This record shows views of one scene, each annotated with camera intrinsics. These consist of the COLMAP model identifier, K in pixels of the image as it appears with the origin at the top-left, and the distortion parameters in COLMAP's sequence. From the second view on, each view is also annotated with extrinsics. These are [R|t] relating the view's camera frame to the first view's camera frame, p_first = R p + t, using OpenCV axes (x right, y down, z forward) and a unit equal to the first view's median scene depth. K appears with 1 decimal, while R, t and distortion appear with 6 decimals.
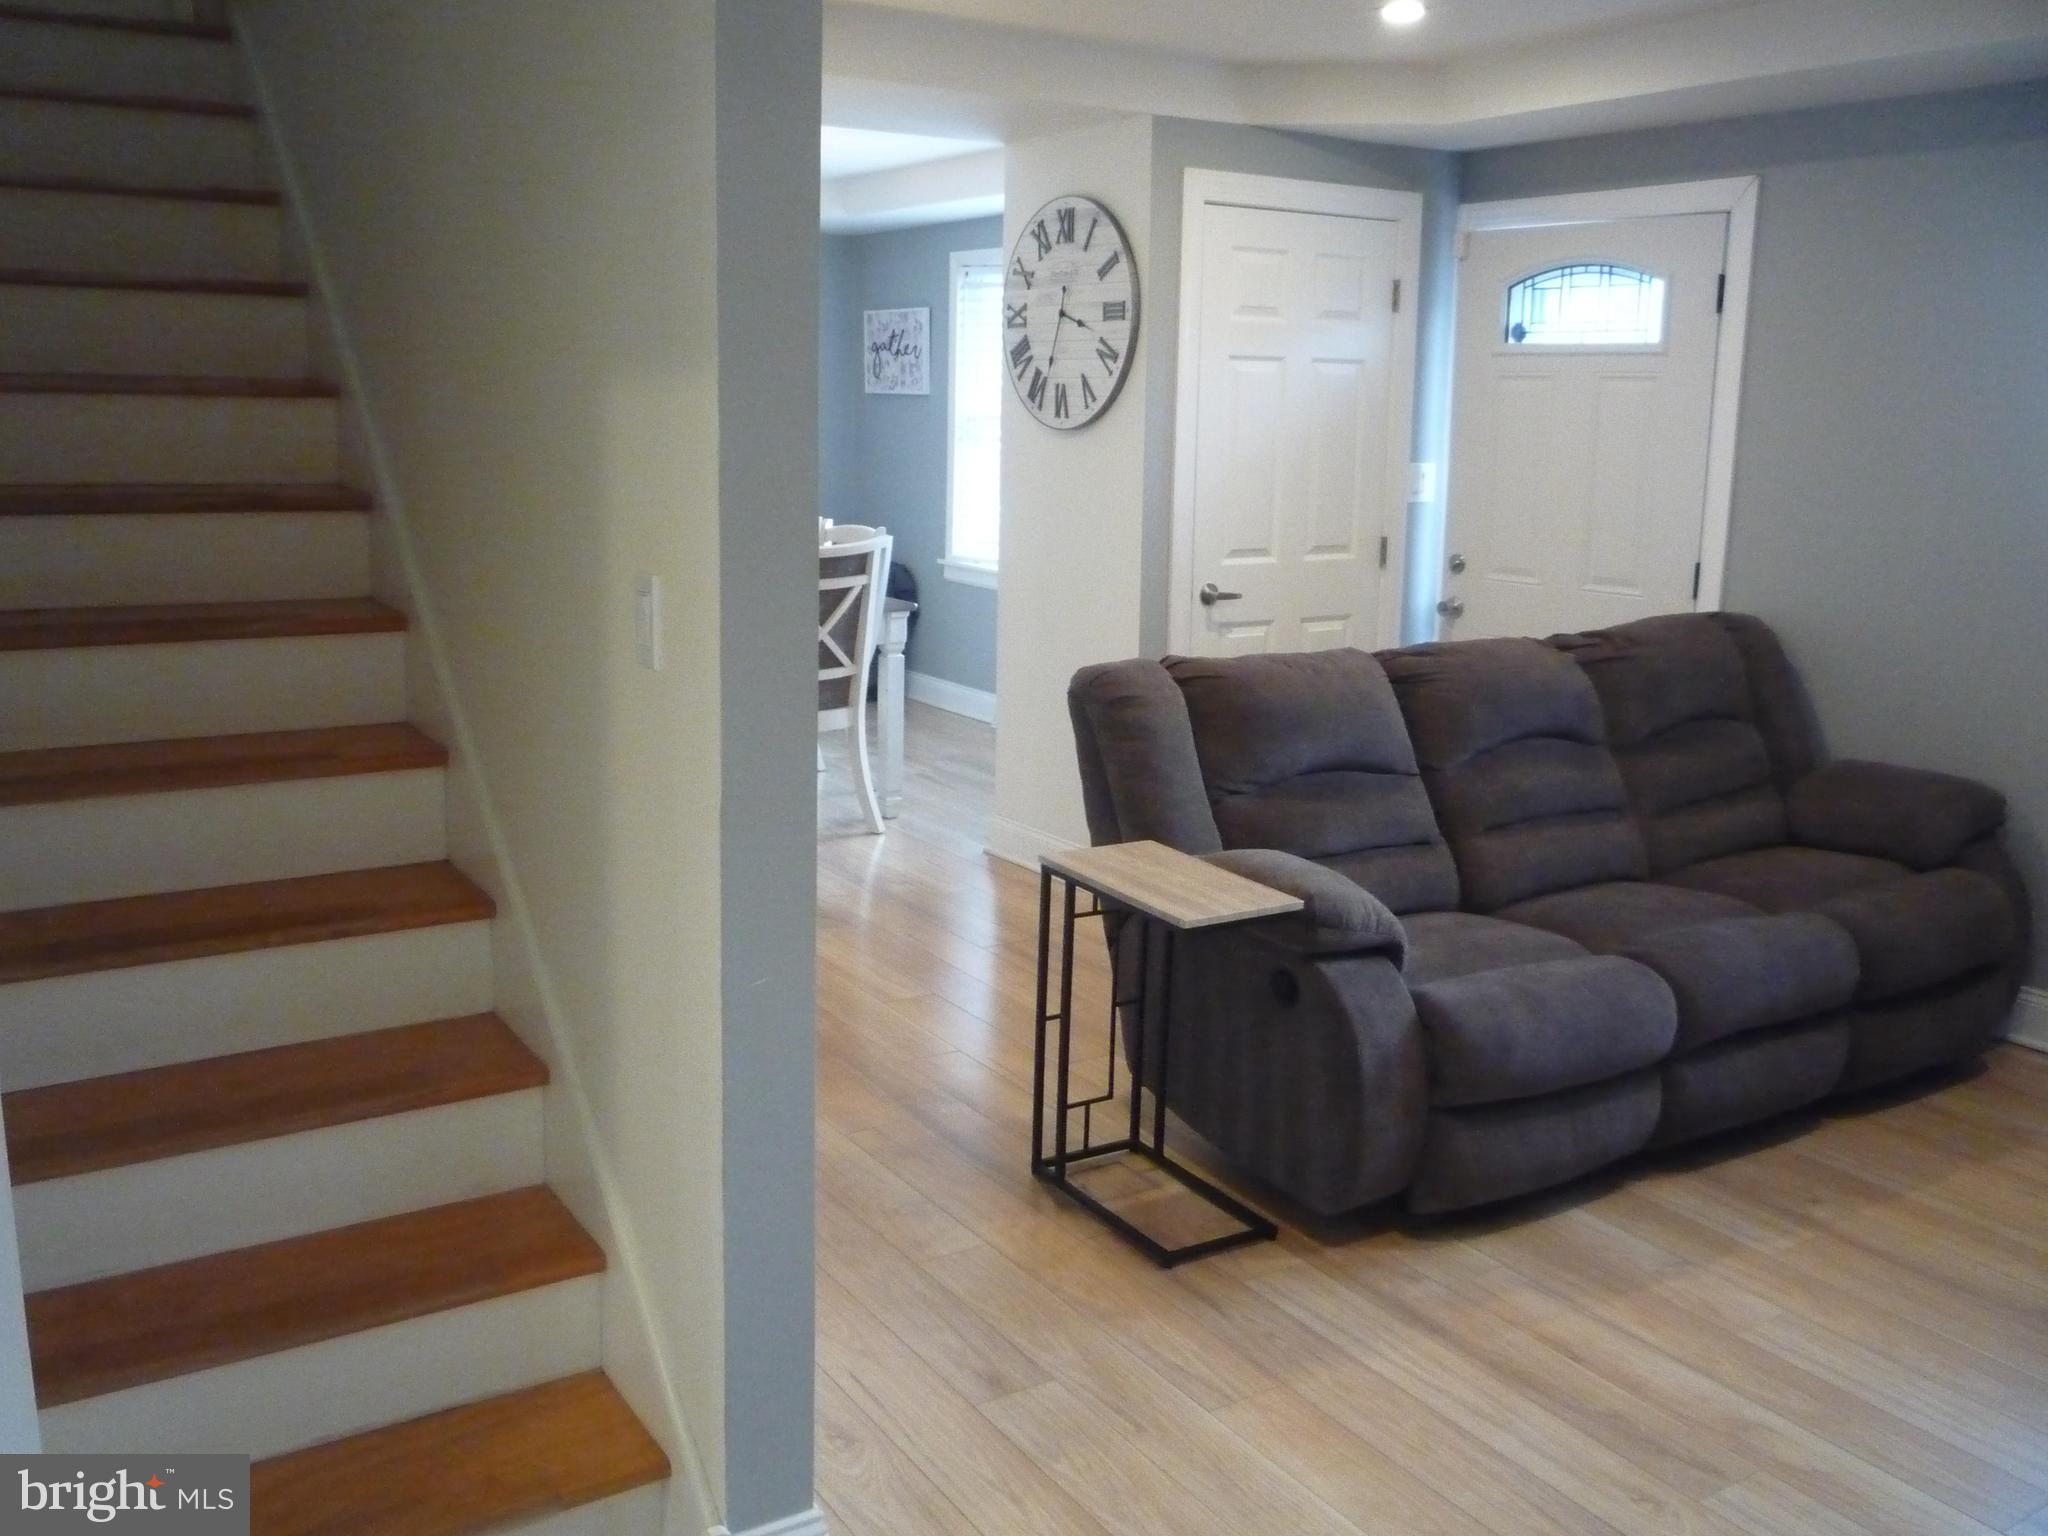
lens RADIAL K [[1799.6, 0, 1035.5], [0, 1799.6, 762.9], [0, 0, 1]] dist [-0.071722, 0.040763]
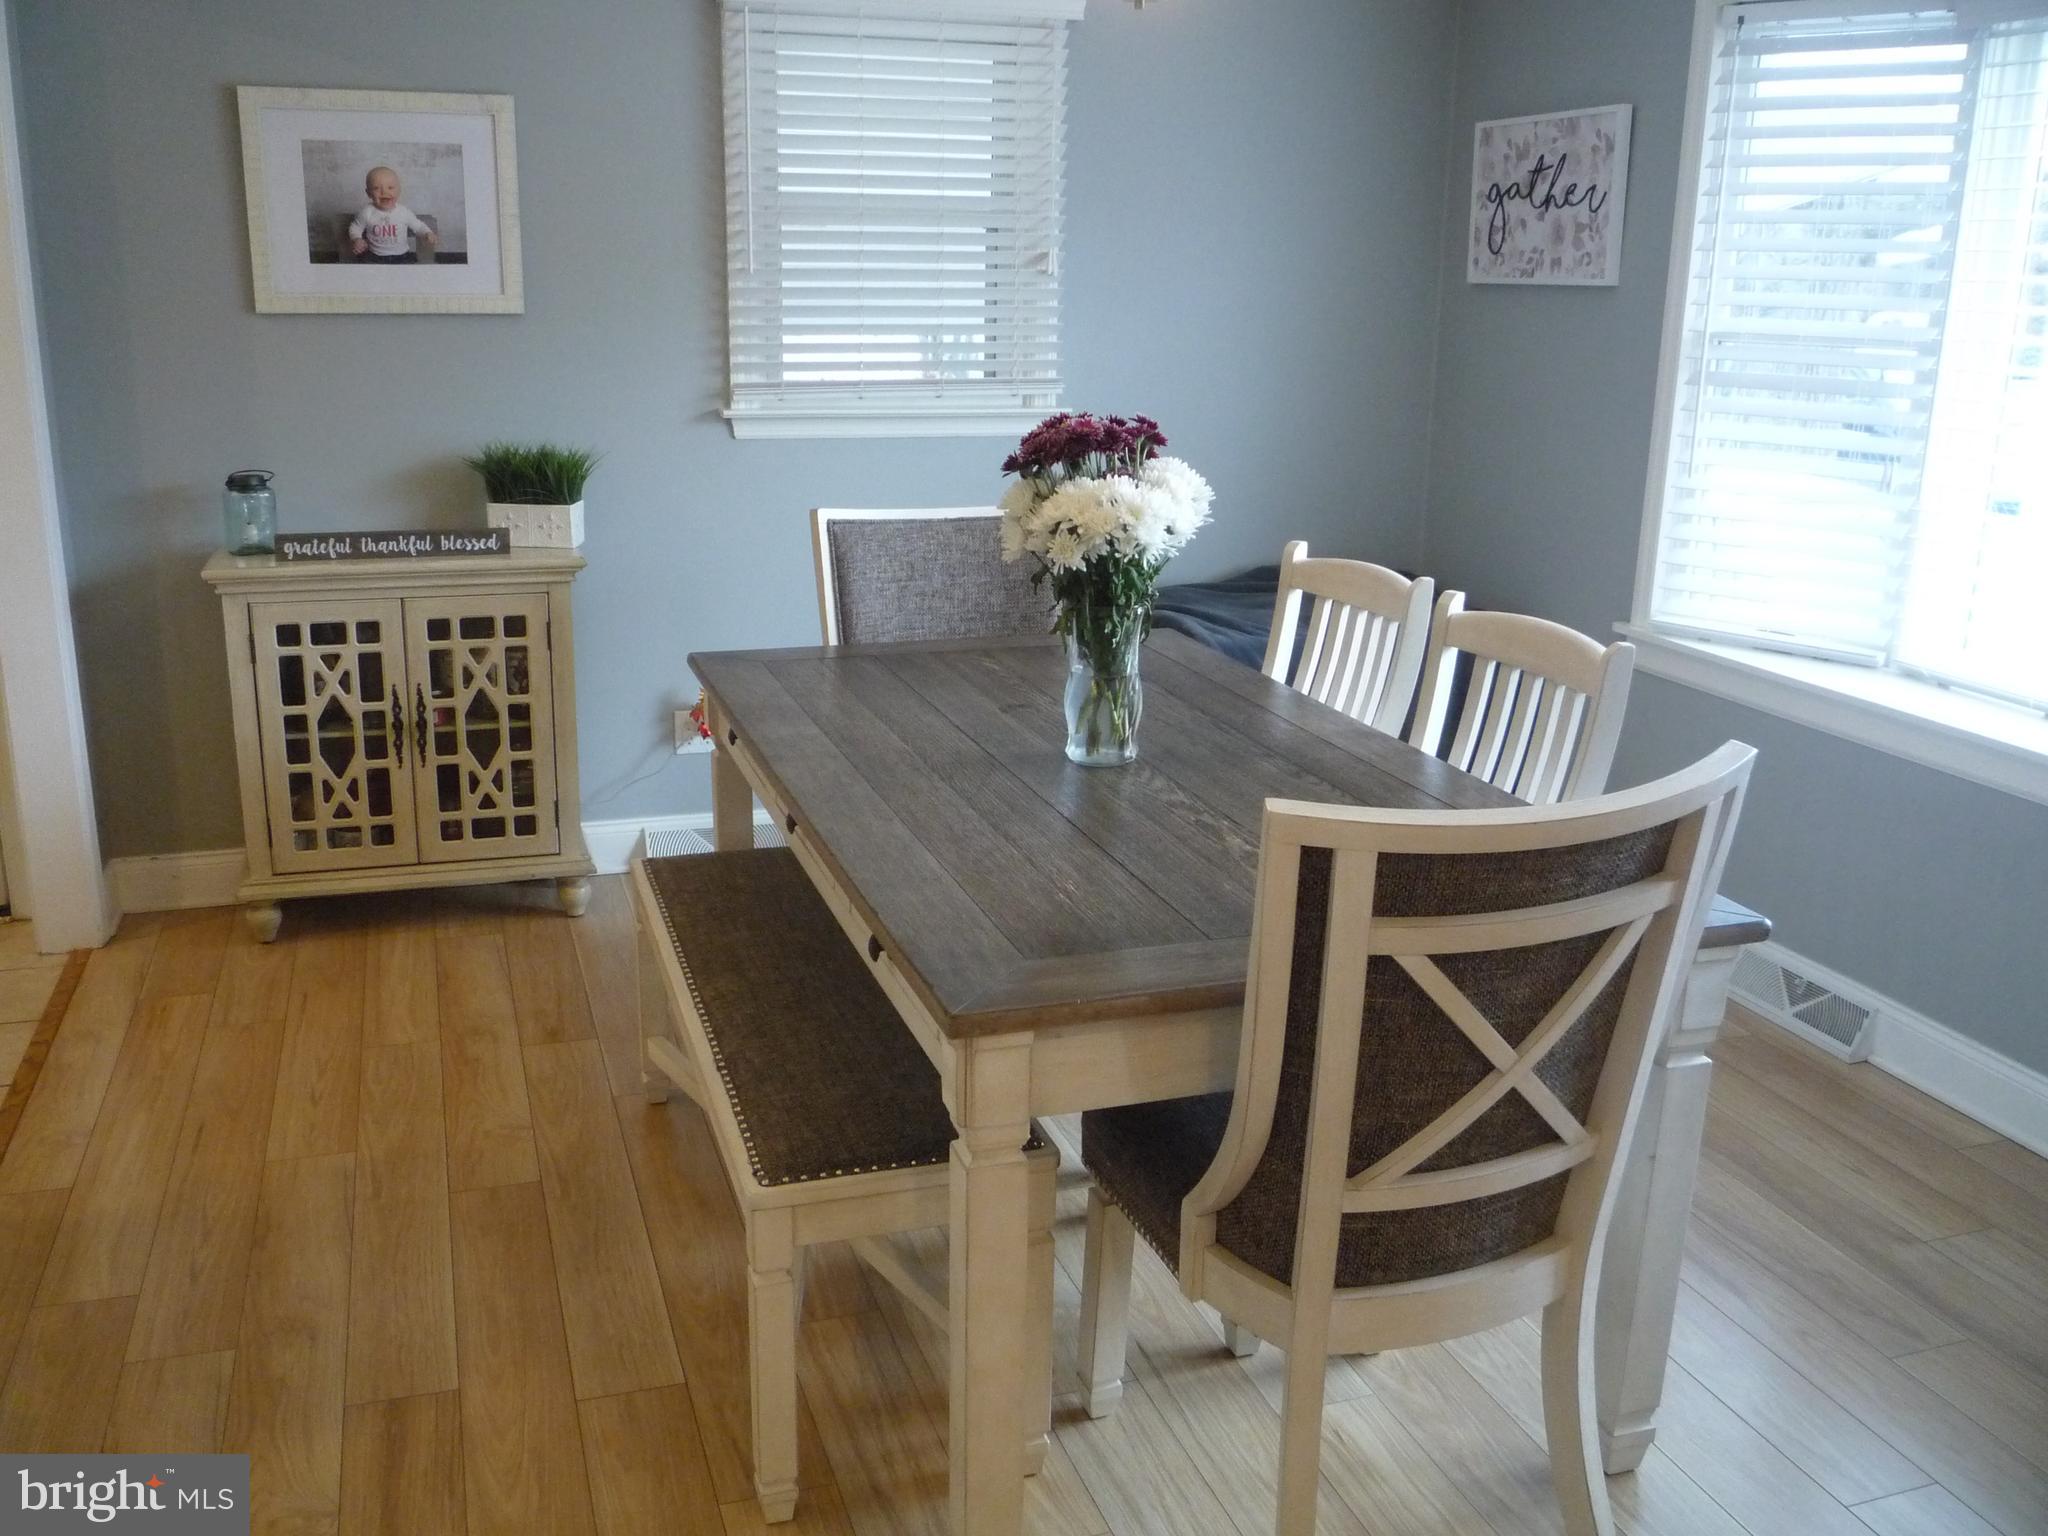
lens RADIAL K [[1799.6, 0, 1009.5], [0, 1799.6, 761.8], [0, 0, 1]] dist [-0.071722, 0.040763]
pose [[0.966857, 0.062545, -0.247540, -0.150526], [-0.048599, 0.996889, 0.062058, -0.160752], [0.250651, -0.047971, 0.966888, 0.792354]]
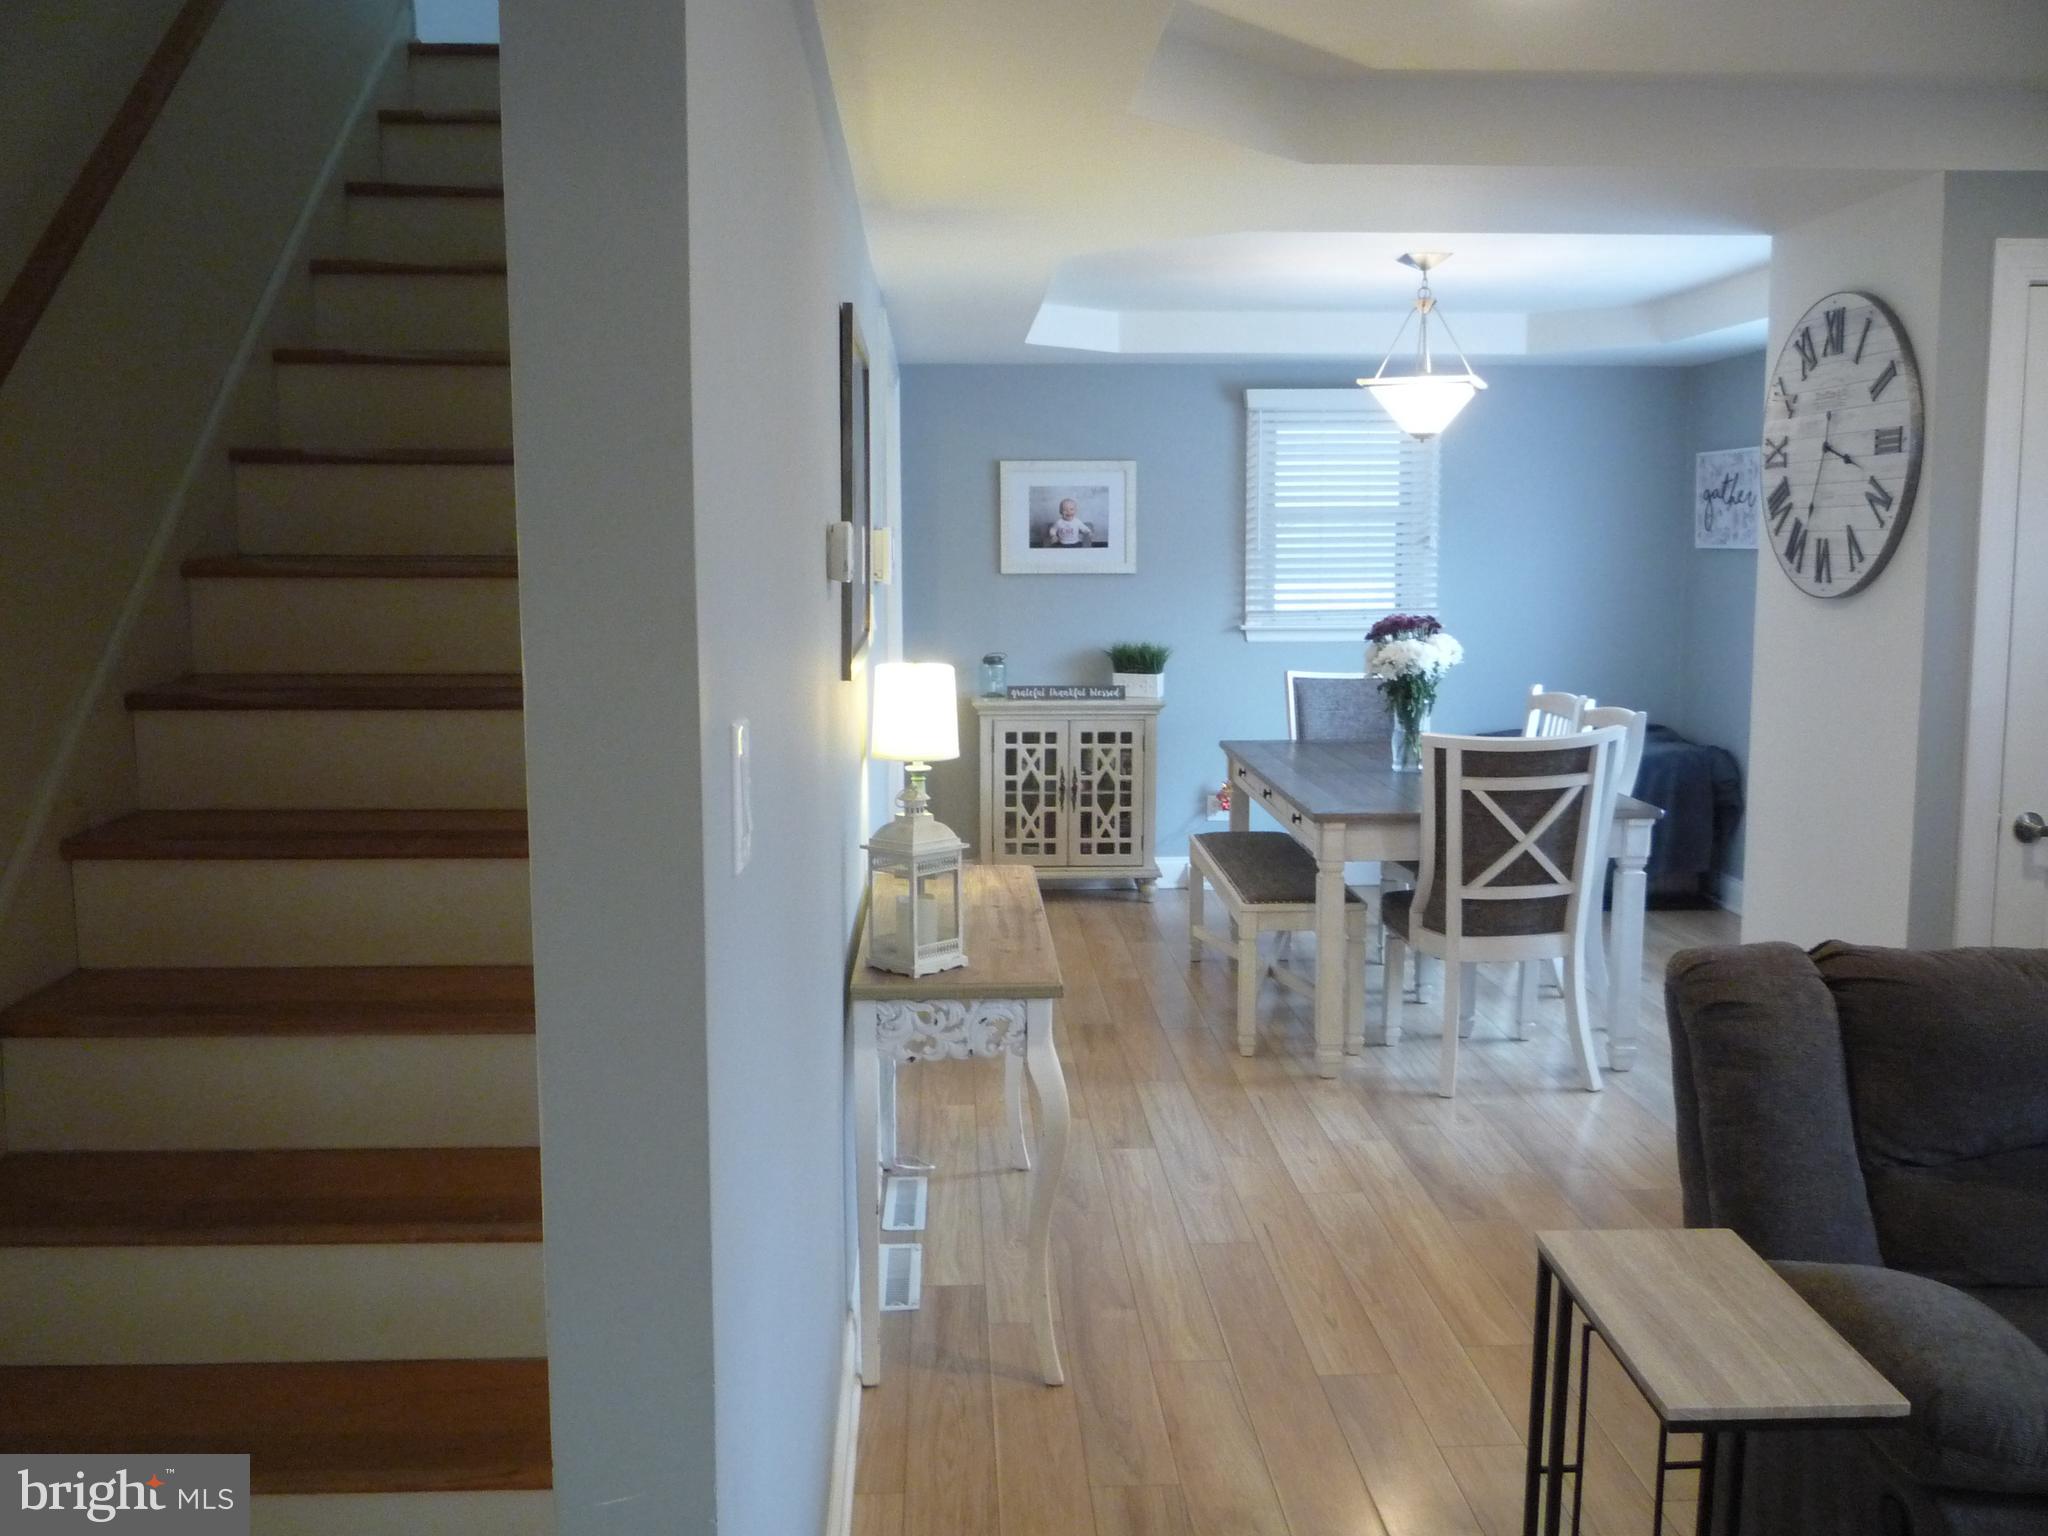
lens RADIAL K [[1799.6, 0, 1010.2], [0, 1799.6, 770.6], [0, 0, 1]] dist [-0.071722, 0.040763]
pose [[0.857559, 0.042506, -0.512626, 0.112509], [-0.082728, 0.995004, -0.055890, -0.045456], [0.507689, 0.090337, 0.856791, 0.201014]]
